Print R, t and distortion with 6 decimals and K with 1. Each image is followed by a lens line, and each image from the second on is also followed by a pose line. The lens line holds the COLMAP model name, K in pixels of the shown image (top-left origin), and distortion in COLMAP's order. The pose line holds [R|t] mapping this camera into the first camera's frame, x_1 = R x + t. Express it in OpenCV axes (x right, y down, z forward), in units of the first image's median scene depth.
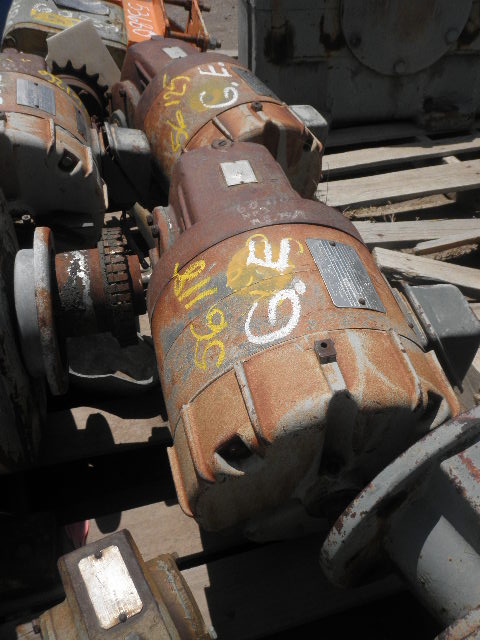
lens RADIAL K [[614.2, 0, 239.8], [0, 614.2, 323.2], [0, 0, 1]] dist [-0.031336, 0.000000]
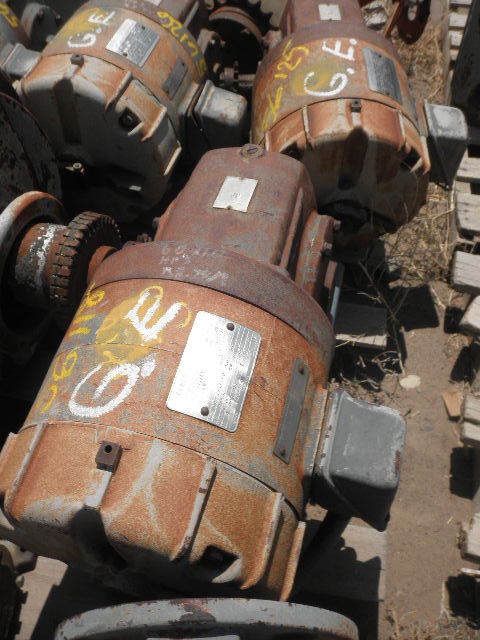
lens RADIAL K [[614.2, 0, 235.7], [0, 614.2, 317.0], [0, 0, 1]] dist [-0.031336, 0.000000]
pose [[0.876787, 0.354635, -0.324774, 0.367278], [-0.310046, 0.933153, 0.181926, -0.255506], [0.367581, -0.058815, 0.928130, 0.182478]]
